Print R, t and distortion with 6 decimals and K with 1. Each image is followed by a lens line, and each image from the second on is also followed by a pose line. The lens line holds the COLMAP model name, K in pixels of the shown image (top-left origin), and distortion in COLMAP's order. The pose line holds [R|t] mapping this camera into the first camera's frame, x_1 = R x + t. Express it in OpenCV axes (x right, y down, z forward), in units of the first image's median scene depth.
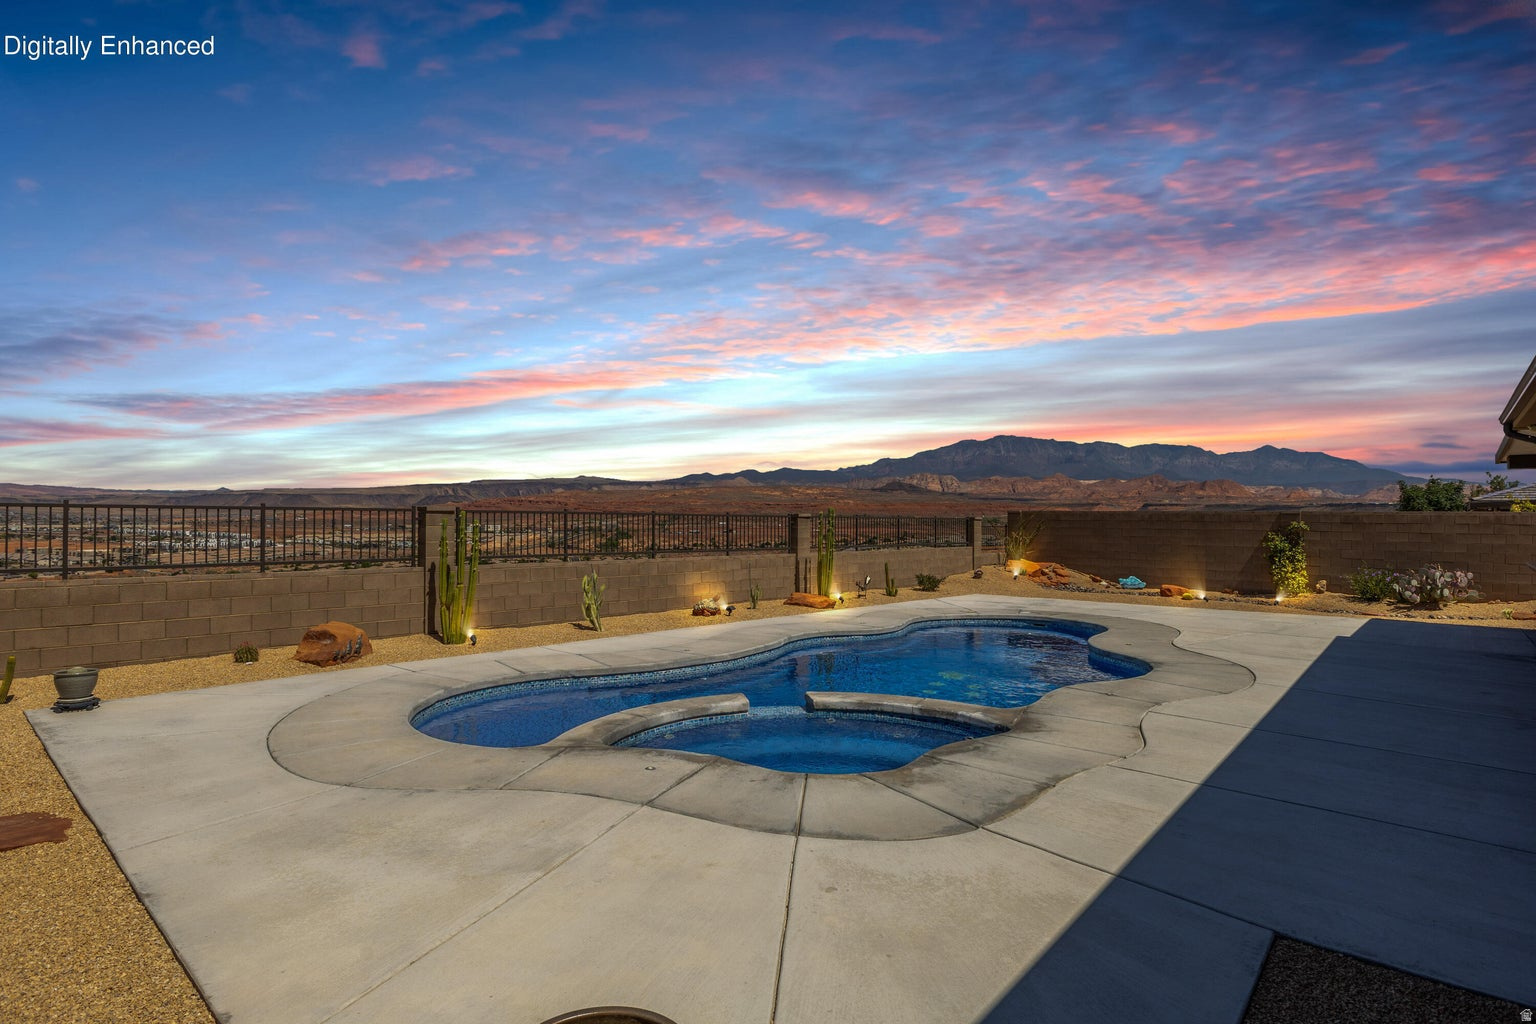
lens RADIAL K [[811.3, 0, 774.7], [0, 811.3, 528.2], [0, 0, 1]] dist [-0.020223, 0.001526]
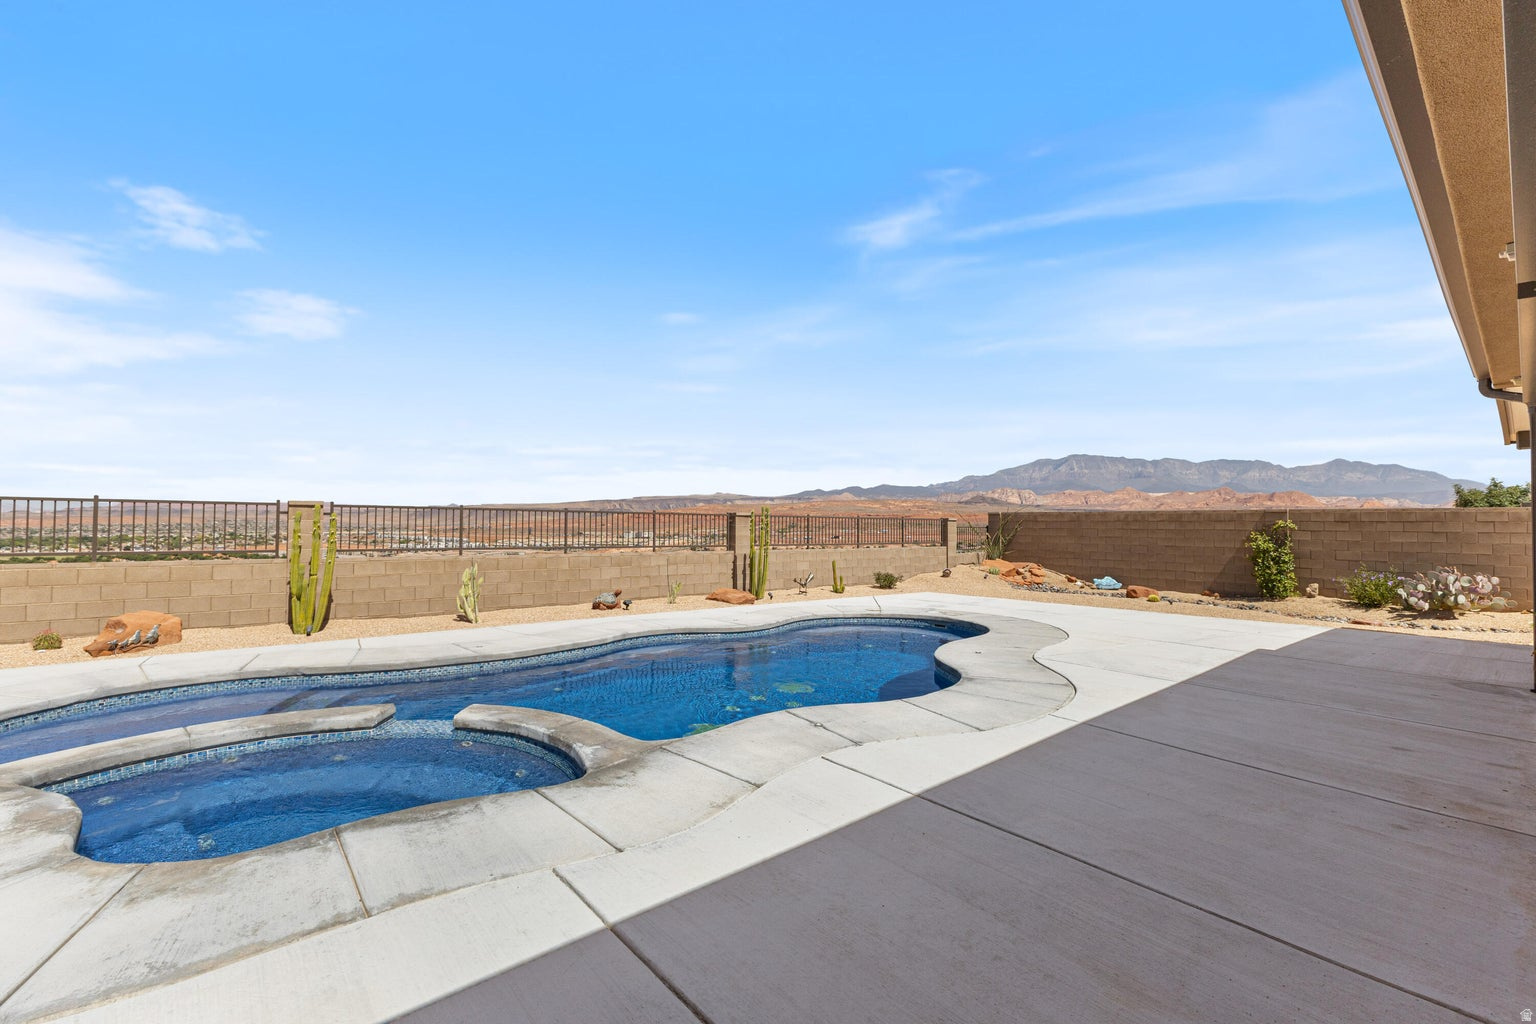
lens RADIAL K [[666.5, 0, 779.4], [0, 666.5, 522.1], [0, 0, 1]] dist [0.009862, -0.000833]
pose [[0.989091, -0.001145, -0.147298, 0.183512], [-0.001727, 0.999811, -0.019369, 0.009956], [0.147293, 0.019412, 0.988902, 0.142111]]
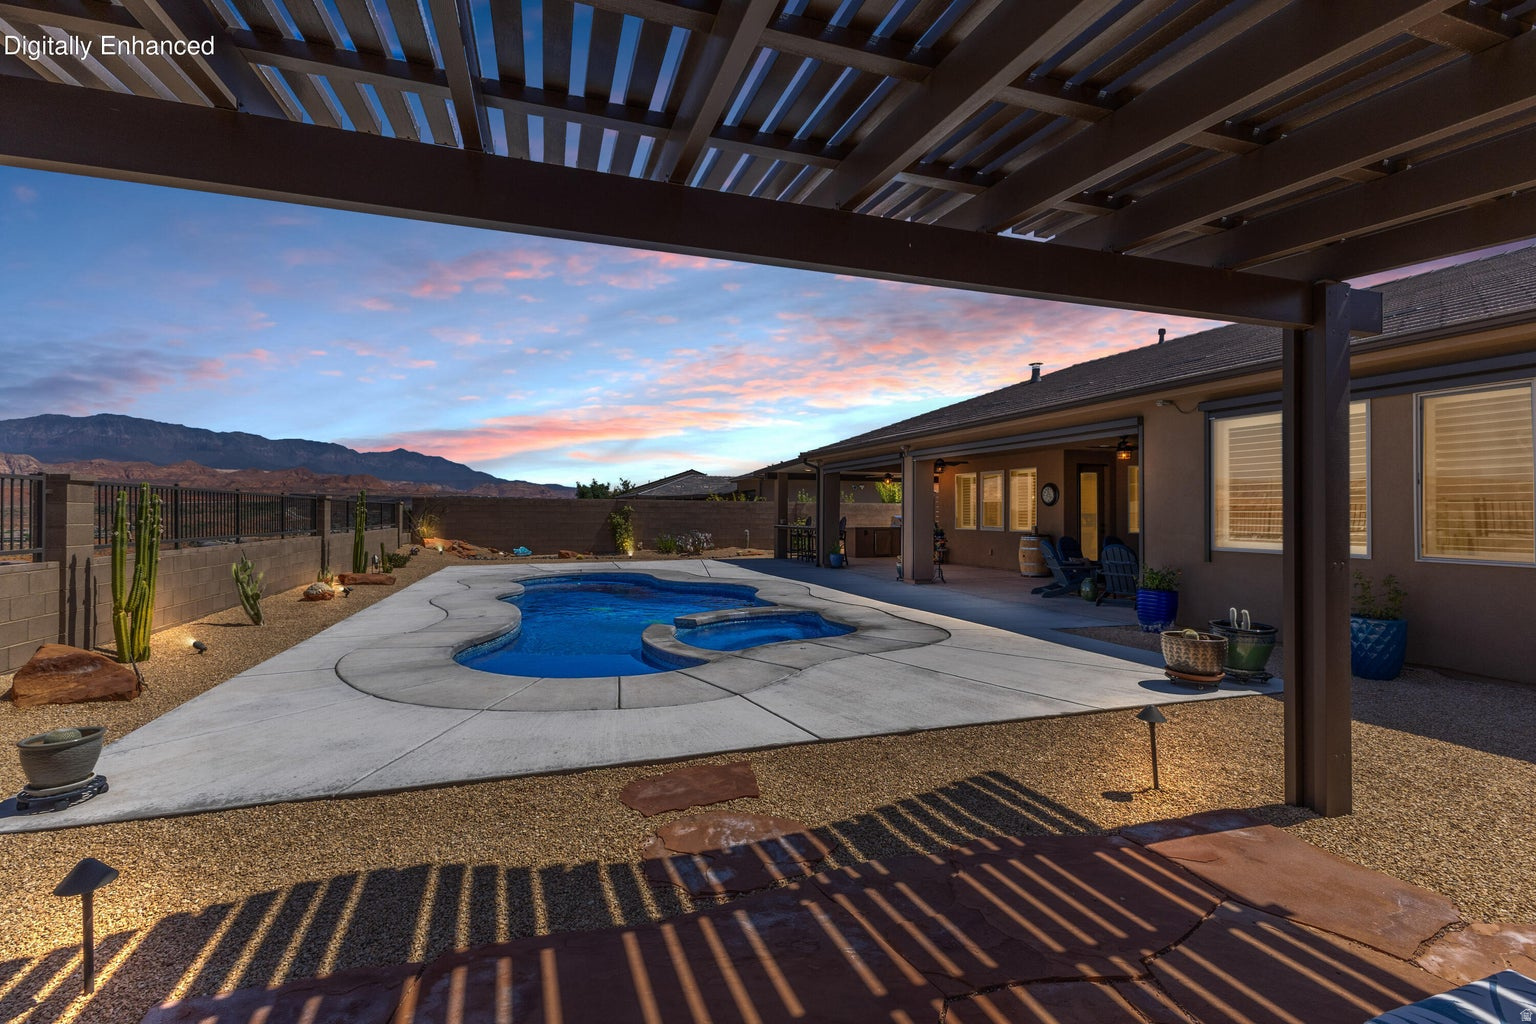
lens RADIAL K [[666.5, 0, 771.1], [0, 666.5, 505.8], [0, 0, 1]] dist [0.009862, -0.000833]
pose [[0.487421, 0.004322, 0.873156, -0.363373], [0.008592, 0.999916, -0.009746, 0.006370], [-0.873125, 0.012252, 0.487343, 0.108129]]
